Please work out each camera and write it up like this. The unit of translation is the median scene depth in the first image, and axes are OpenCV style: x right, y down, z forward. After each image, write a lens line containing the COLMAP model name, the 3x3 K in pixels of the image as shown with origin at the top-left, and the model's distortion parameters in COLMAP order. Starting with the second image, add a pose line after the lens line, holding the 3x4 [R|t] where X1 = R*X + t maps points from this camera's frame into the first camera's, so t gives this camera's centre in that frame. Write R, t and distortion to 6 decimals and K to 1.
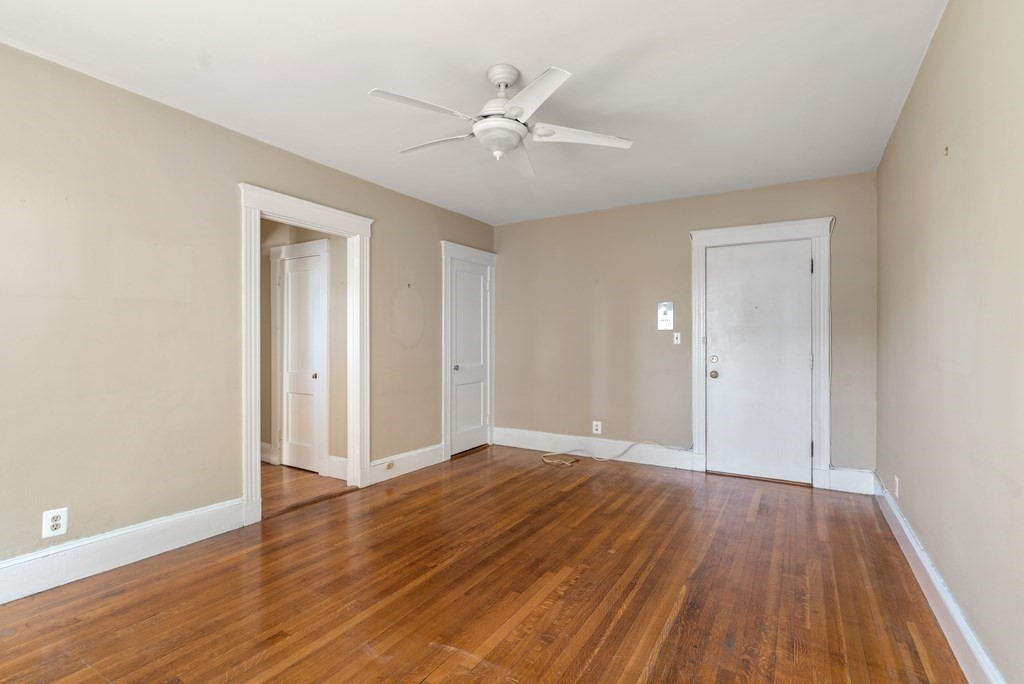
lens RADIAL K [[470.0, 0, 512.0], [0, 470.0, 342.0], [0, 0, 1]] dist [0.000006, 0.000117]
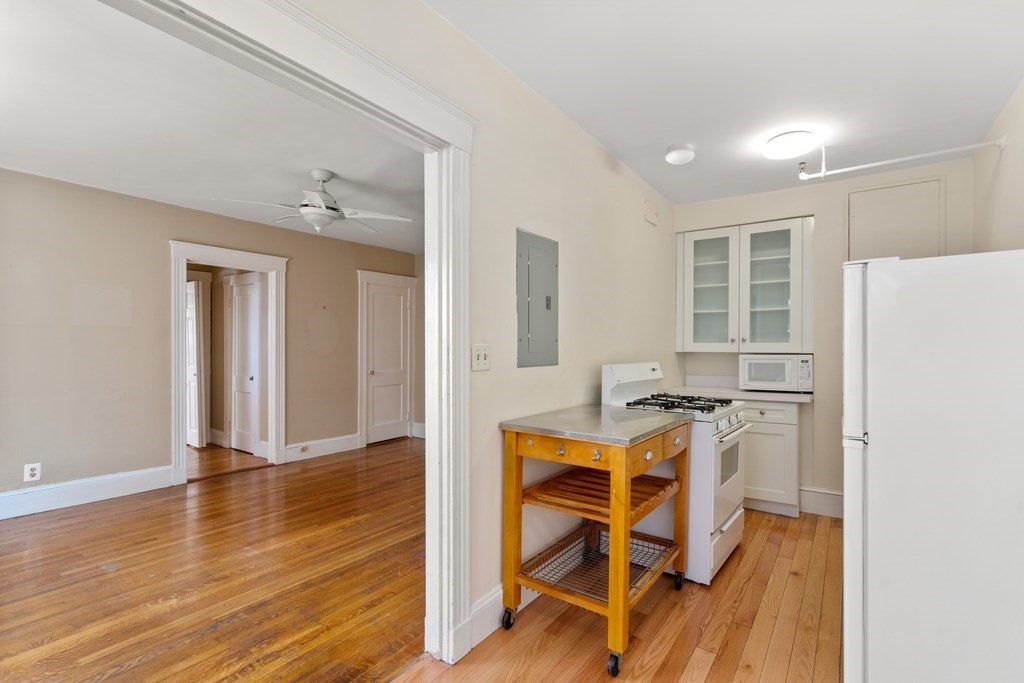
lens RADIAL K [[474.3, 0, 512.9], [0, 474.3, 348.1], [0, 0, 1]] dist [0.001246, 0.000223]
pose [[0.997750, 0.006304, -0.066754, 0.418874], [-0.005792, 0.999952, 0.007867, -0.027443], [0.066800, -0.007463, 0.997738, -0.267598]]
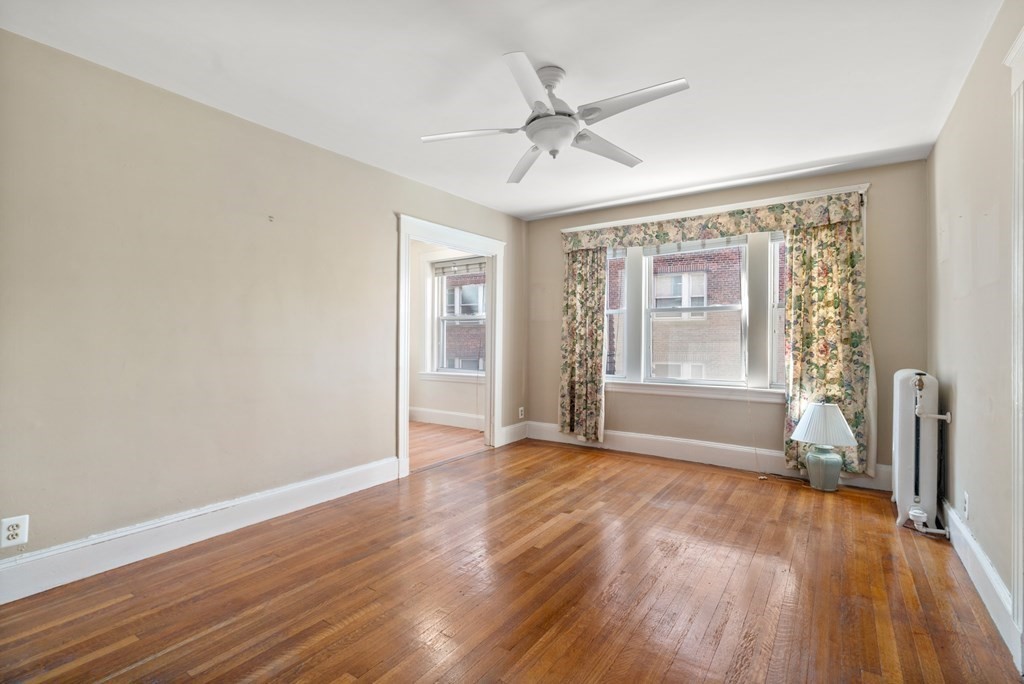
lens RADIAL K [[470.0, 0, 512.0], [0, 470.0, 342.0], [0, 0, 1]] dist [0.000006, 0.000117]
pose [[-0.998564, -0.002501, 0.053512, 0.005945], [-0.002625, 0.999994, -0.002246, 0.009532], [-0.053506, -0.002384, -0.998565, 1.261485]]
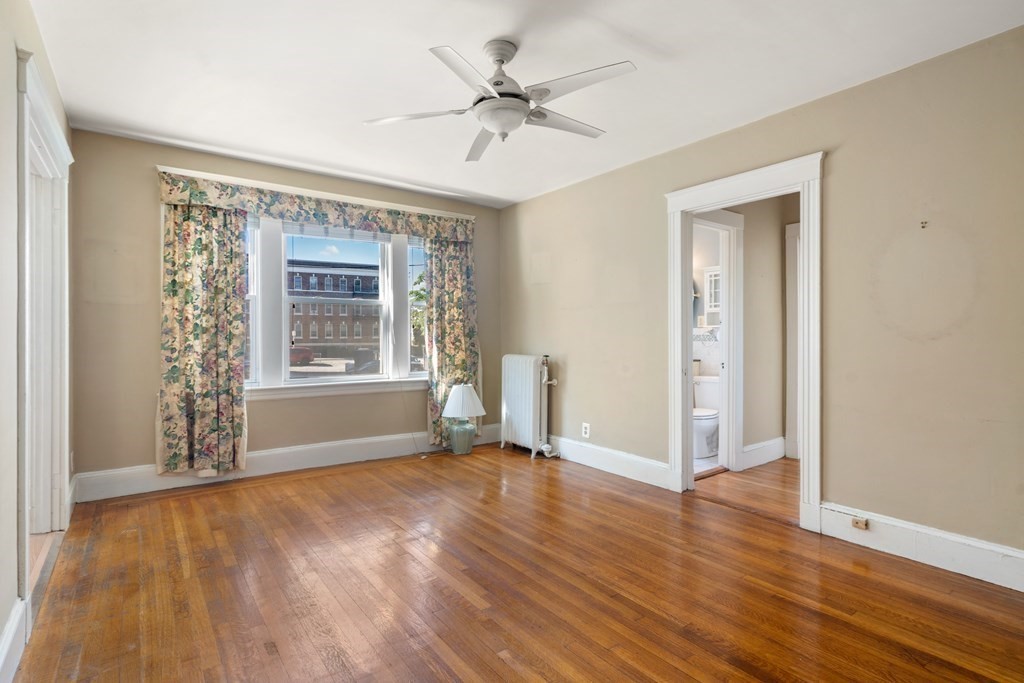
lens RADIAL K [[513.4, 0, 512.0], [0, 513.4, 341.5], [0, 0, 1]] dist [-0.000536, 0.000011]
pose [[-0.378007, 0.010877, -0.925739, 0.588903], [0.006248, 0.999938, 0.009197, 0.009283], [0.925782, -0.002307, -0.378052, 0.882479]]
